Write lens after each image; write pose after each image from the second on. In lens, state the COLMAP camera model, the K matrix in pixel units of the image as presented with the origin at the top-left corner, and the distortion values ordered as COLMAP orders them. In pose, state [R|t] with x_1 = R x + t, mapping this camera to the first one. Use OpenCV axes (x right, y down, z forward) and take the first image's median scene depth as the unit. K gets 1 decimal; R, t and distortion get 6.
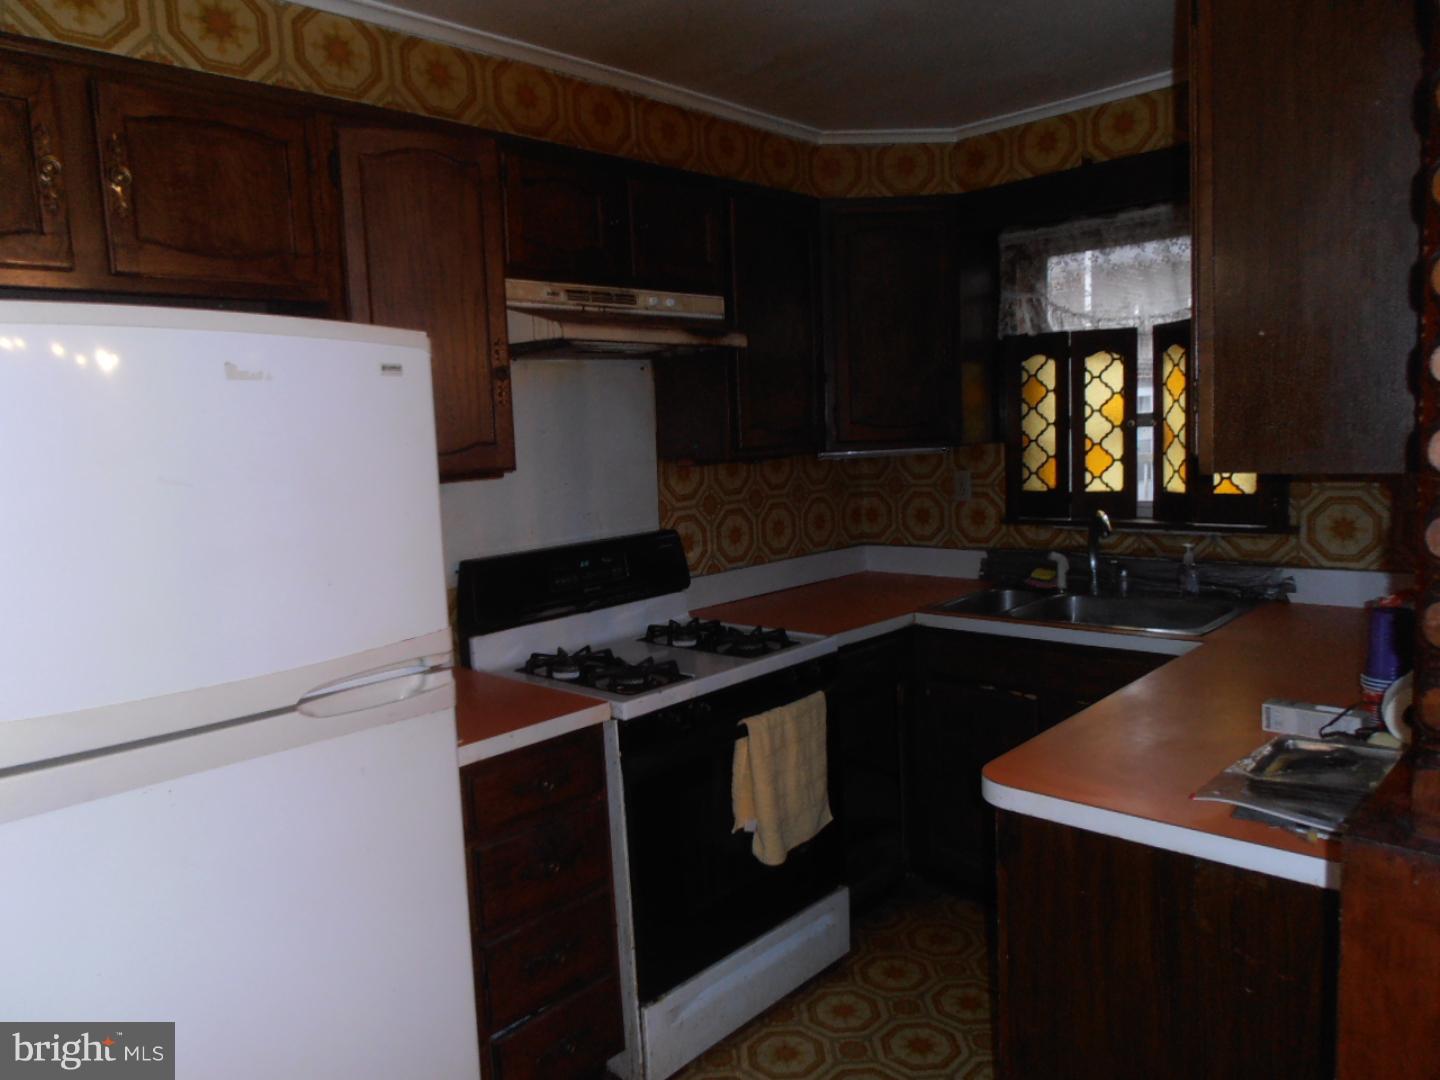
lens RADIAL K [[1010.4, 0, 720.6], [0, 1010.4, 537.9], [0, 0, 1]] dist [-0.017150, 0.010066]
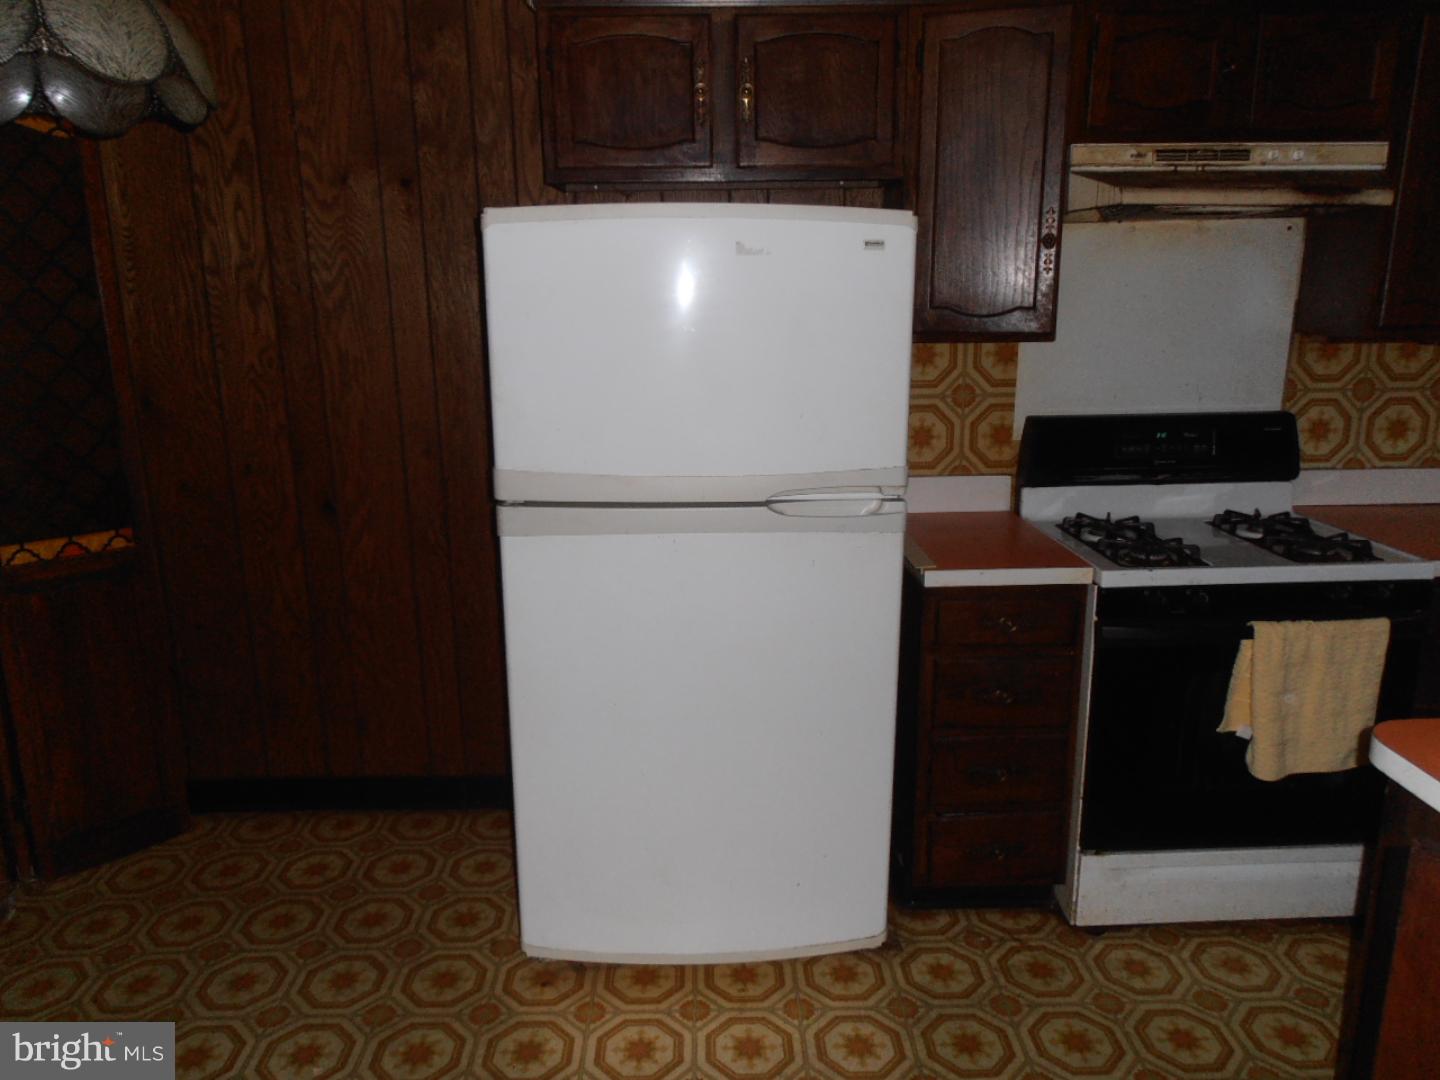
lens RADIAL K [[1010.4, 0, 719.5], [0, 1010.4, 539.6], [0, 0, 1]] dist [-0.017150, 0.010066]
pose [[0.707028, 0.204193, -0.677064, 0.276483], [-0.099738, 0.976630, 0.190386, -0.021681], [0.700117, -0.067079, 0.710870, -0.006562]]
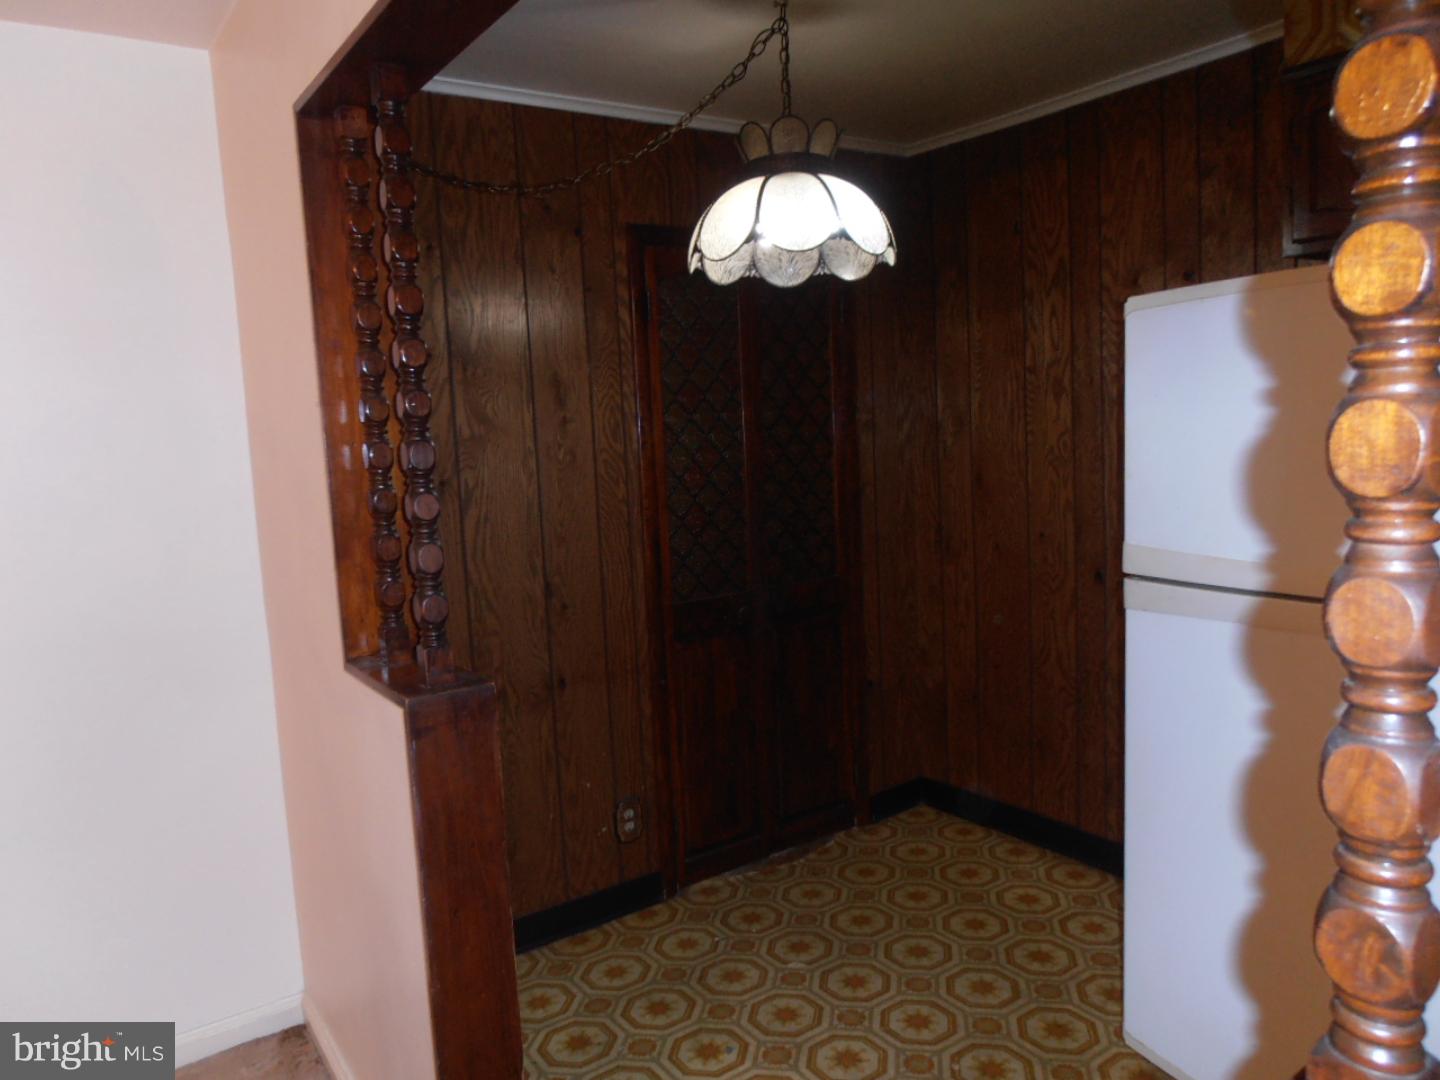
lens RADIAL K [[1010.4, 0, 725.4], [0, 1010.4, 539.5], [0, 0, 1]] dist [-0.017150, 0.010066]
pose [[-0.200450, 0.165437, -0.965635, 0.467358], [-0.049632, 0.982659, 0.178656, -0.041036], [0.978446, 0.083738, -0.188763, 0.279336]]
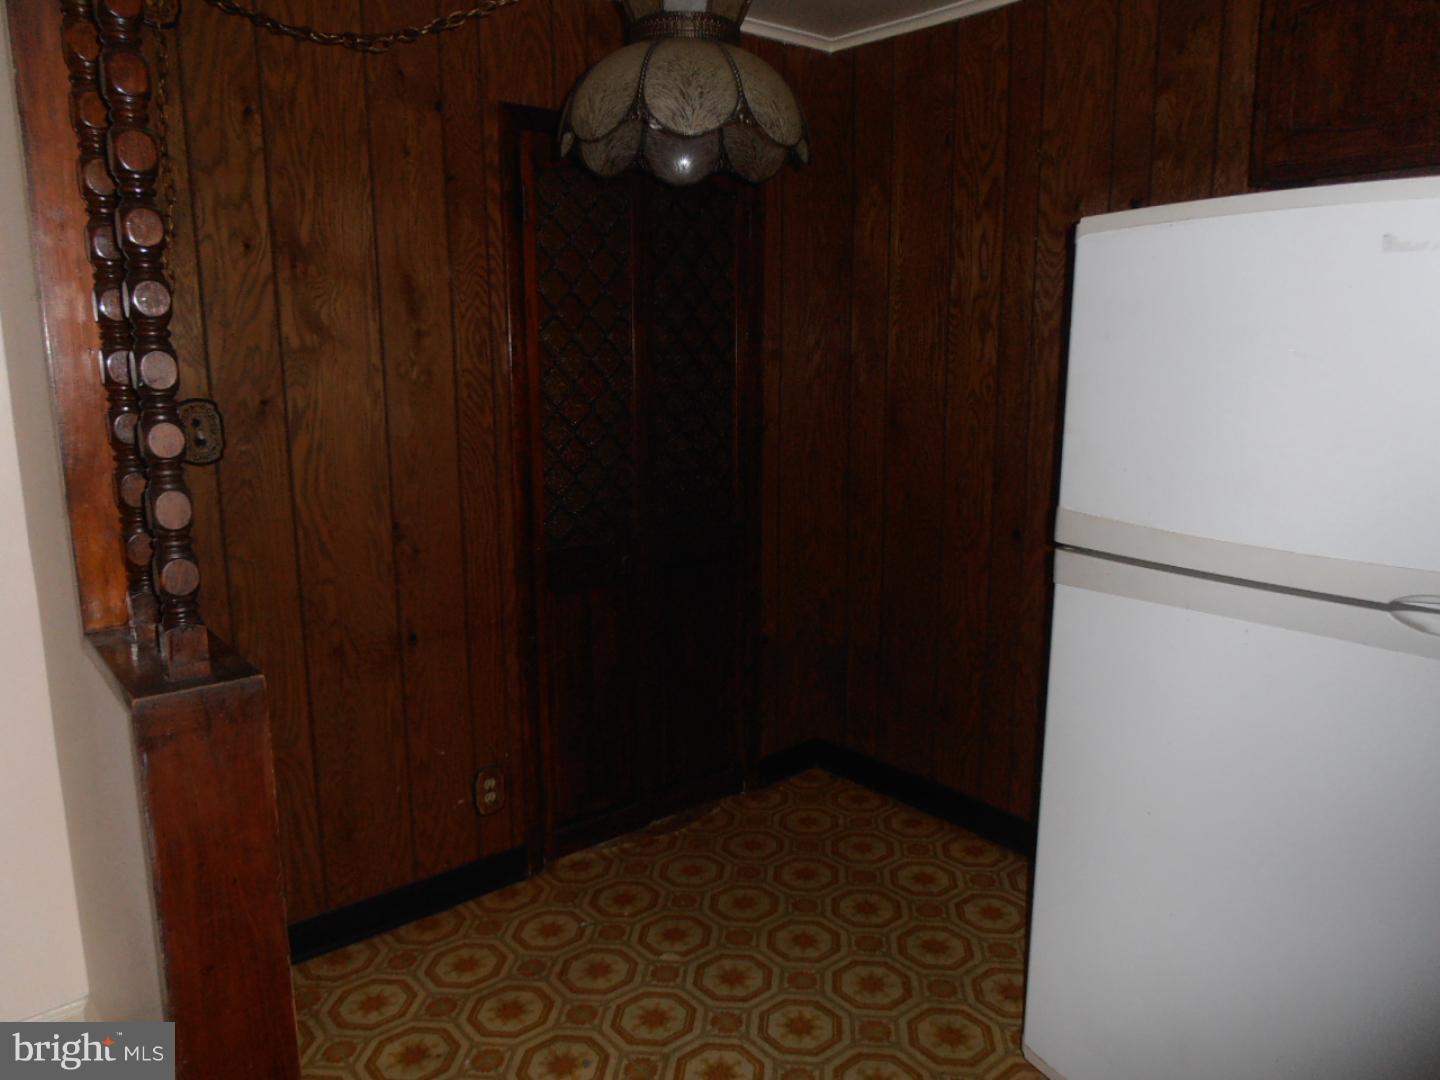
lens RADIAL K [[1010.4, 0, 725.5], [0, 1010.4, 539.5], [0, 0, 1]] dist [-0.017150, 0.010066]
pose [[-0.118577, 0.230144, -0.965905, 0.323459], [-0.101512, 0.964862, 0.242357, -0.033982], [0.987742, 0.126789, -0.091048, 0.278927]]
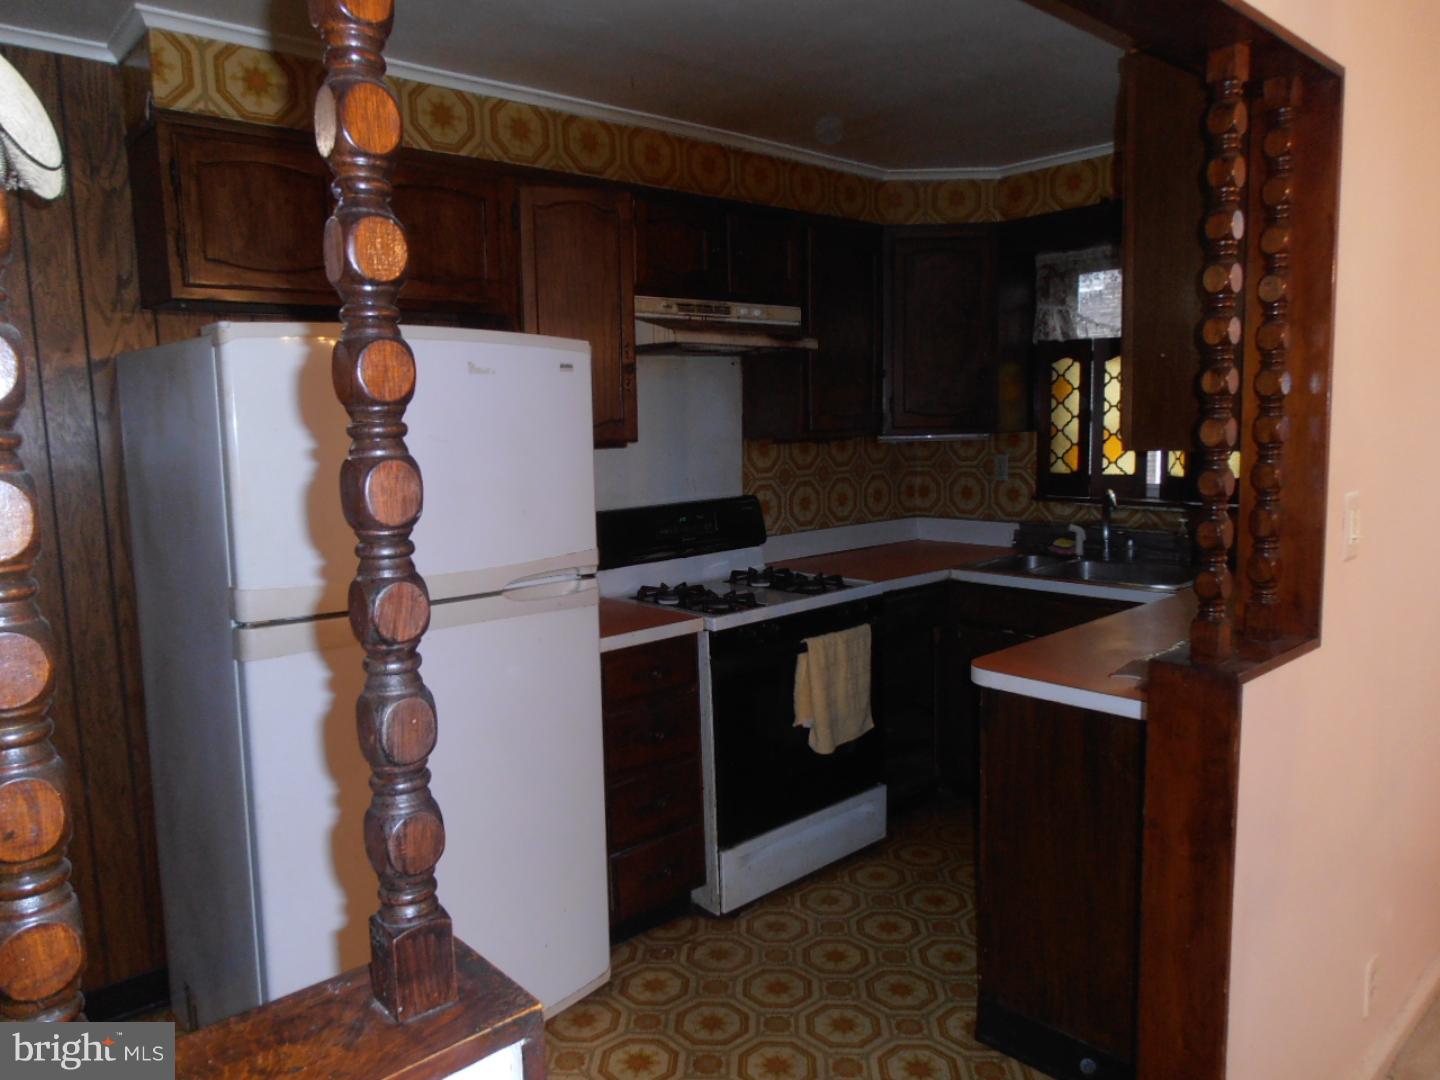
lens RADIAL K [[1010.4, 0, 716.8], [0, 1010.4, 539.9], [0, 0, 1]] dist [-0.017150, 0.010066]
pose [[0.996428, 0.031392, -0.078389, 0.007655], [-0.030206, 0.999411, 0.016272, 0.033416], [0.078853, -0.013846, 0.996790, -0.282398]]
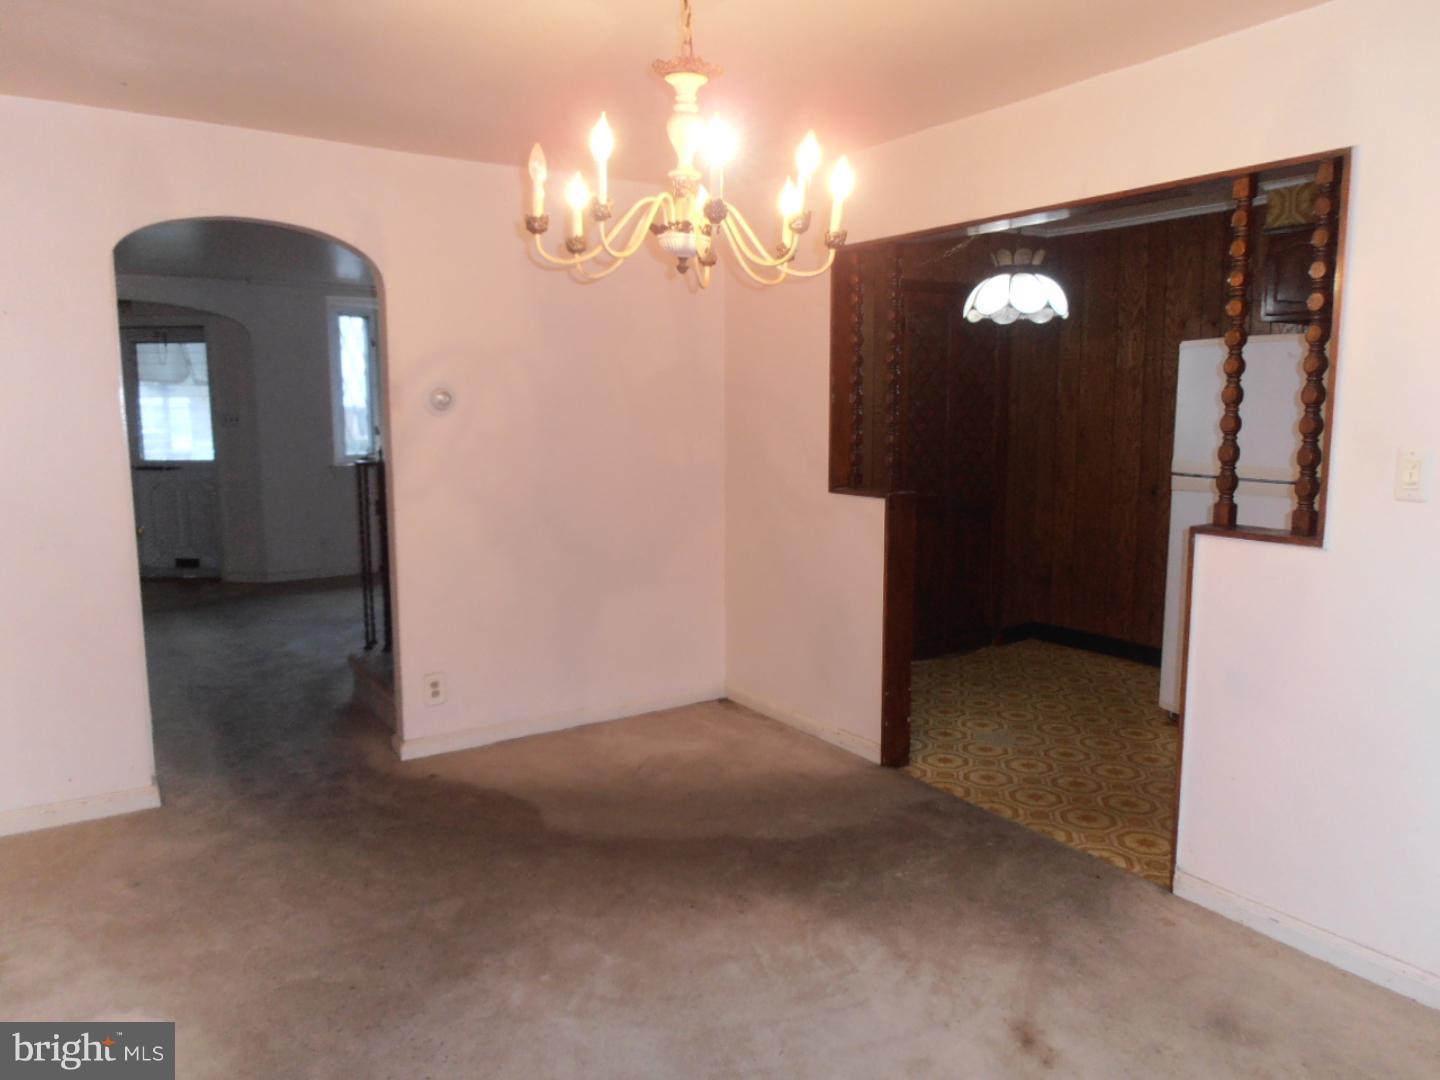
lens RADIAL K [[1010.4, 0, 722.8], [0, 1010.4, 538.9], [0, 0, 1]] dist [-0.017150, 0.010066]
pose [[-0.232918, 0.175609, -0.956510, 1.476183], [-0.090989, 0.975311, 0.201217, -0.050038], [0.968230, 0.133899, -0.211189, 0.075854]]
